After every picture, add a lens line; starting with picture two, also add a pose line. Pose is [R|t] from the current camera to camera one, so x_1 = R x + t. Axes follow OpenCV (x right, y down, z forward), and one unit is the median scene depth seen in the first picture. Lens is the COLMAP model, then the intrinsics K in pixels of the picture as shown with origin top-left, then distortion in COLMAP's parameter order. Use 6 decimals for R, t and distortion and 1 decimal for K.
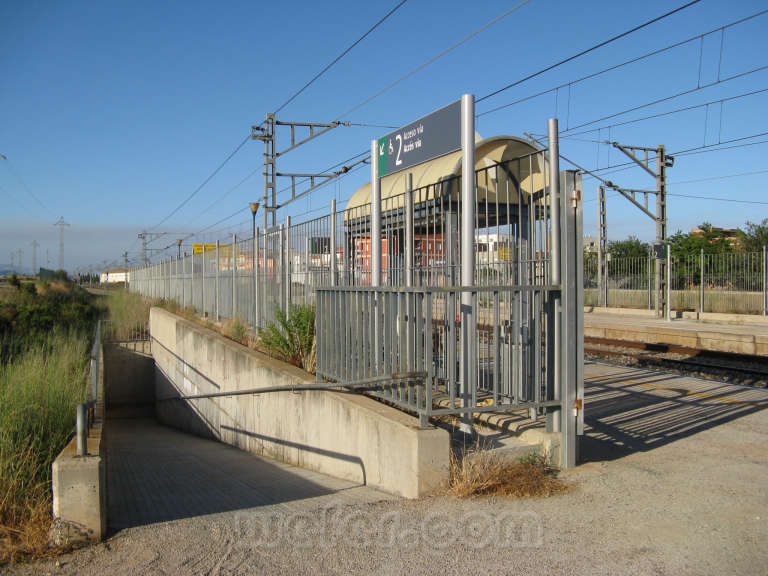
lens RADIAL K [[789.8, 0, 384.0], [0, 789.8, 288.0], [0, 0, 1]] dist [-0.176033, 0.186643]
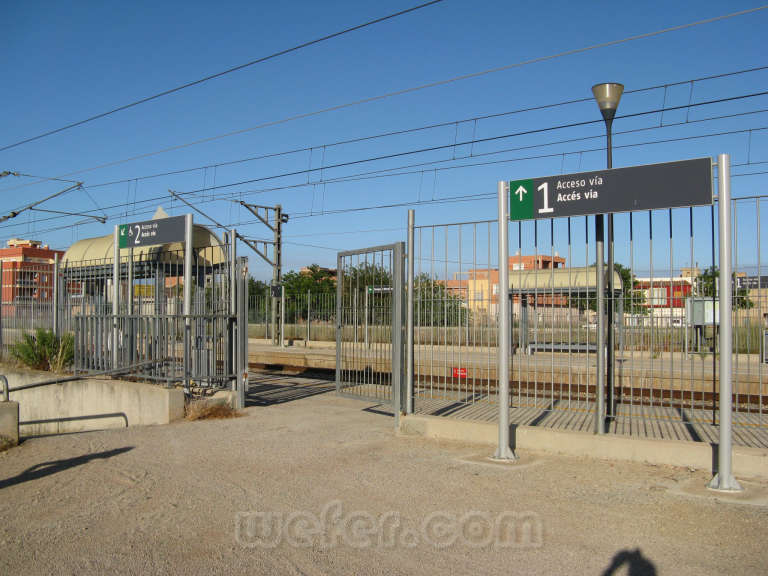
lens RADIAL K [[789.8, 0, 384.0], [0, 789.8, 288.0], [0, 0, 1]] dist [-0.176033, 0.186643]
pose [[0.884838, 0.022624, 0.465349, -0.085135], [-0.001957, 0.998992, -0.044848, 0.003836], [-0.465894, 0.038773, 0.883991, -0.213420]]
